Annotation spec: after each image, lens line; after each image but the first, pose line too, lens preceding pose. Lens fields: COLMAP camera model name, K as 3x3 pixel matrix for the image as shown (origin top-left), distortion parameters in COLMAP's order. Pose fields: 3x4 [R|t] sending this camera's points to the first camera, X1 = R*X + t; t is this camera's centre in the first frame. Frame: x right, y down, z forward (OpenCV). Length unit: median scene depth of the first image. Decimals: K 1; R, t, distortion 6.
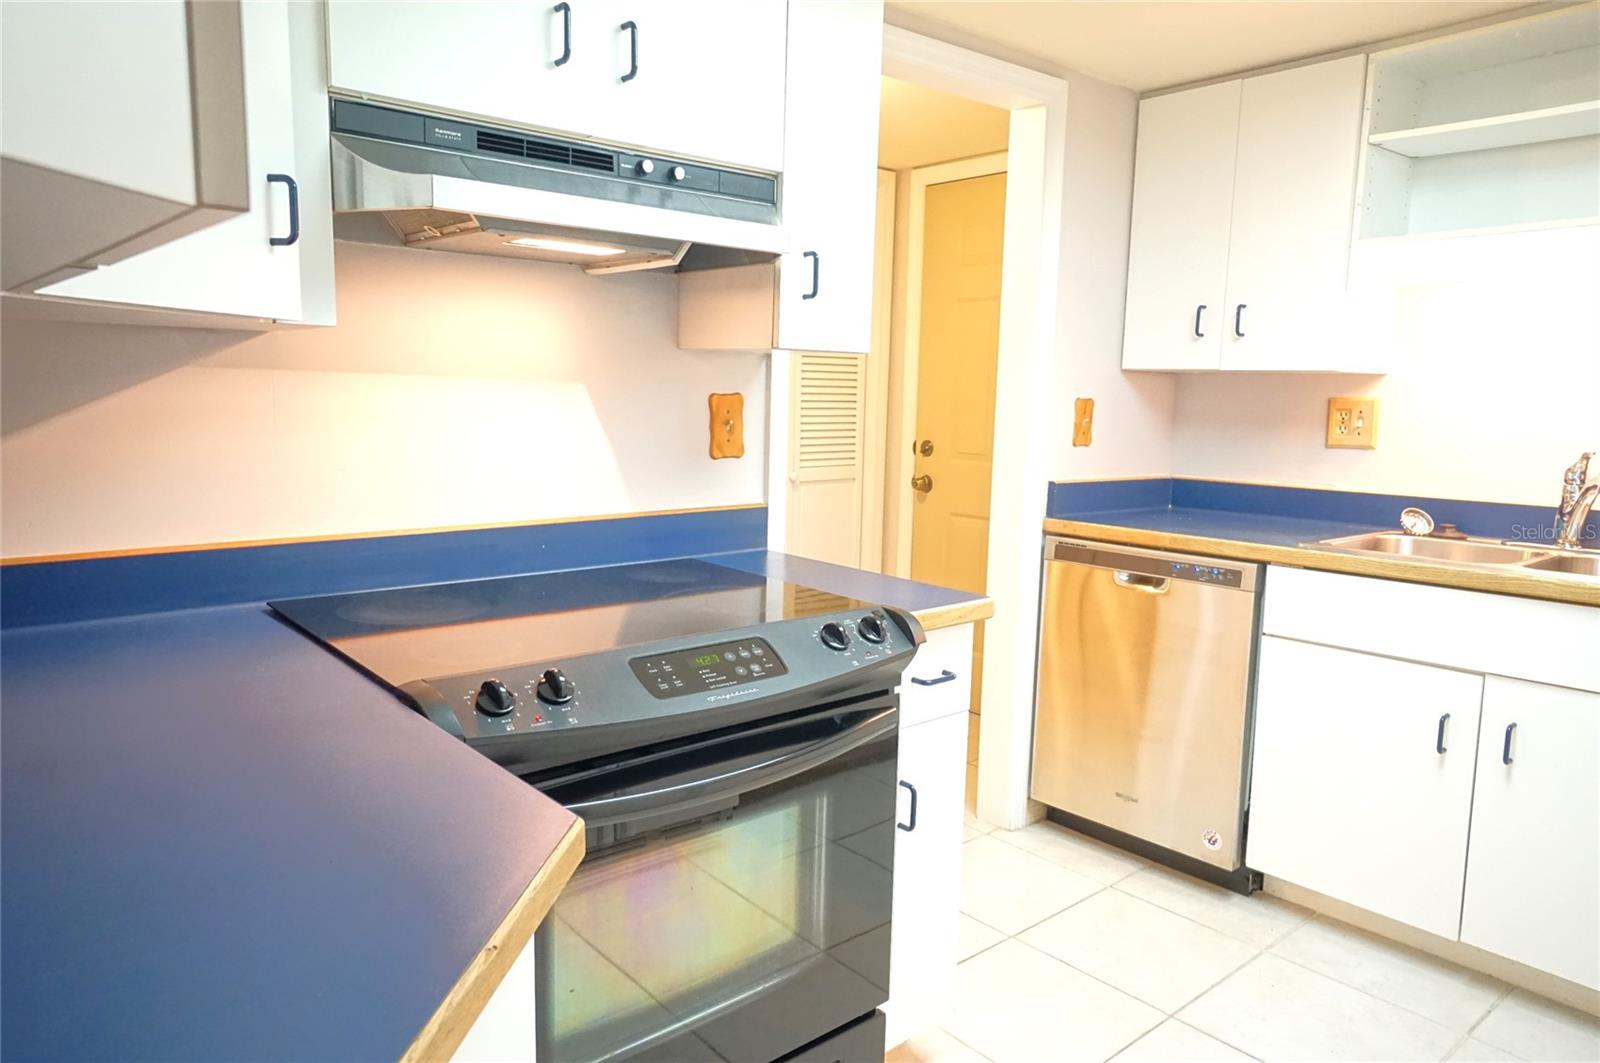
lens RADIAL K [[1063.6, 0, 810.3], [0, 1063.6, 531.0], [0, 0, 1]] dist [0.004875, 0.004783]
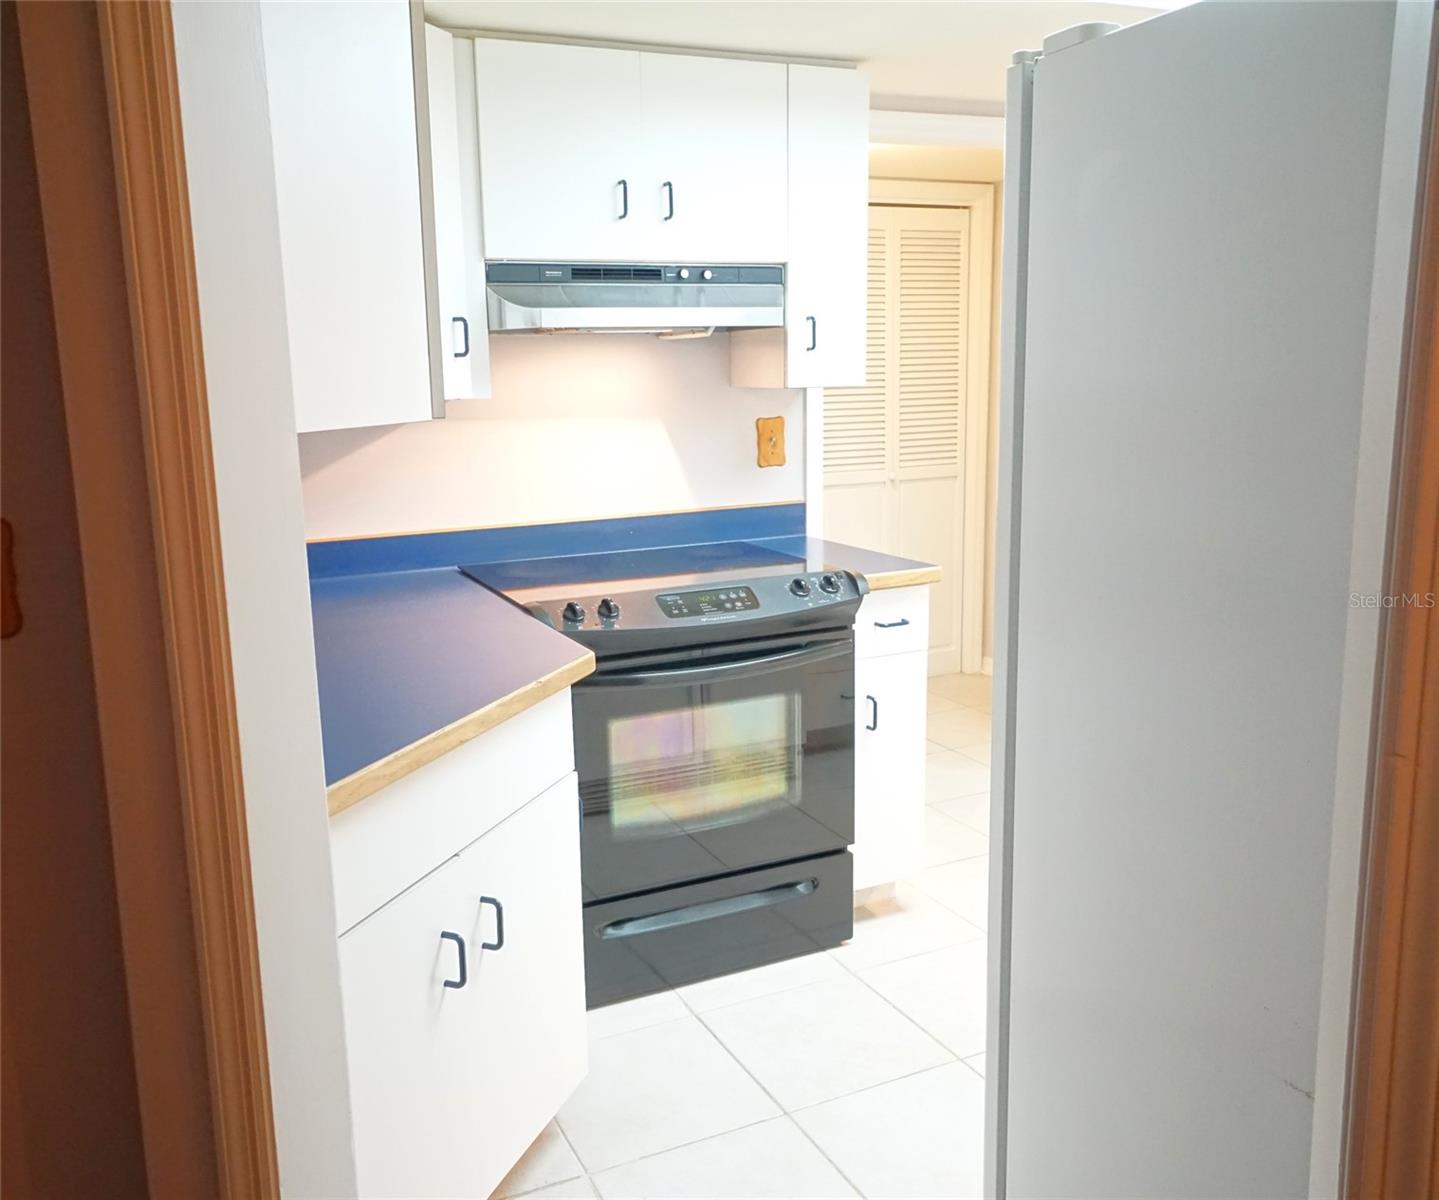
lens RADIAL K [[1277.0, 0, 715.8], [0, 1277.0, 601.4], [0, 0, 1]] dist [-0.013355, -0.003777]
pose [[0.962106, 0.003422, -0.272653, 0.376096], [0.010109, 0.998786, 0.048206, 0.028547], [0.272487, -0.049136, 0.960904, -0.720565]]
